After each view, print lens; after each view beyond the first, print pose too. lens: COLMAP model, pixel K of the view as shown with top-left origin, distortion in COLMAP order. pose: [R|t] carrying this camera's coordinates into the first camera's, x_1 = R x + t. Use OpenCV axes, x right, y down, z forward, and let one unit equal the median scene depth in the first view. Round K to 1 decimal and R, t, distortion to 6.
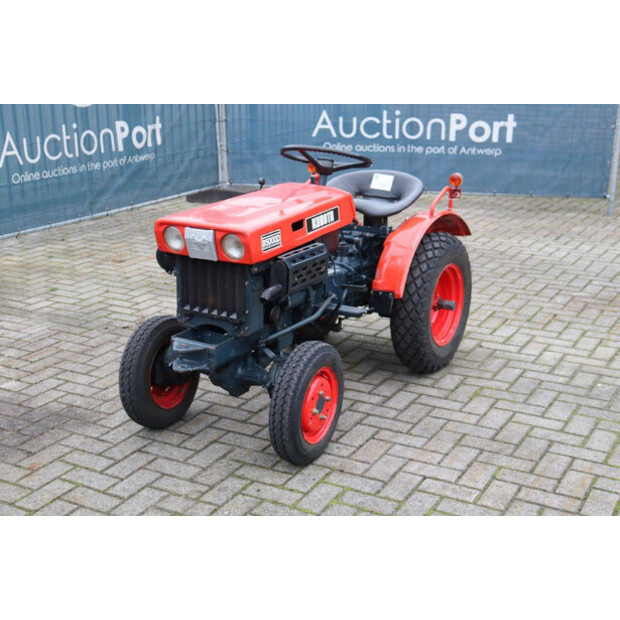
lens RADIAL K [[930.1, 0, 310.8], [0, 930.1, 311.2], [0, 0, 1]] dist [0.126416, 0.000000]
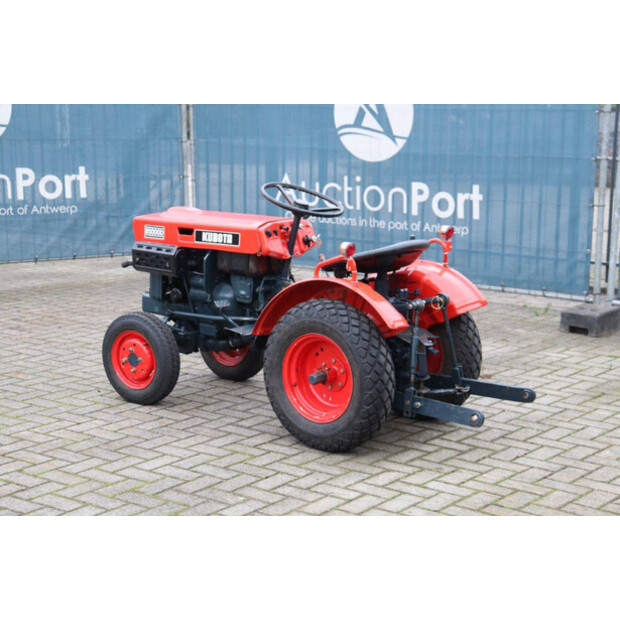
lens RADIAL K [[1276.1, 0, 291.0], [0, 1276.1, 304.2], [0, 0, 1]] dist [0.303469, 0.000000]
pose [[-0.162885, 0.170329, -0.971831, 1.570515], [-0.293643, 0.931983, 0.212561, -0.385968], [0.941935, 0.319995, -0.101790, 1.250266]]
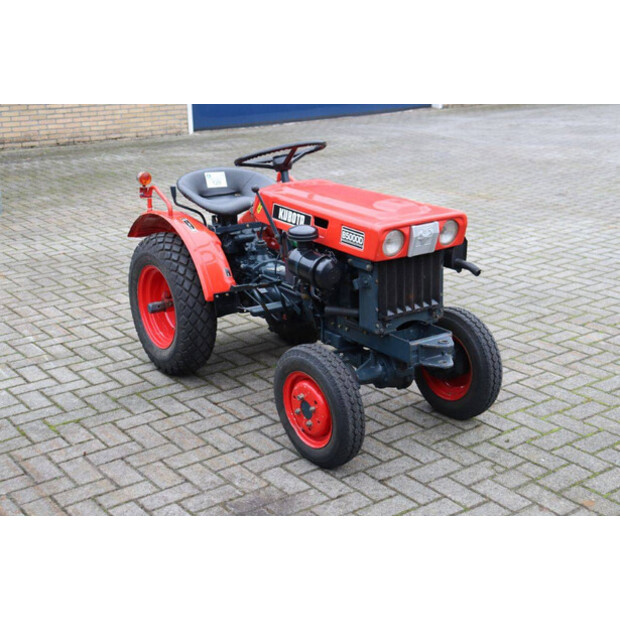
lens RADIAL K [[914.7, 0, 309.6], [0, 914.7, 310.0], [0, 0, 1]] dist [0.148952, 0.000000]
pose [[0.412165, -0.282269, 0.866282, -0.912373], [0.278791, 0.944266, 0.175034, -0.181145], [-0.867407, 0.169369, 0.467887, 0.582938]]
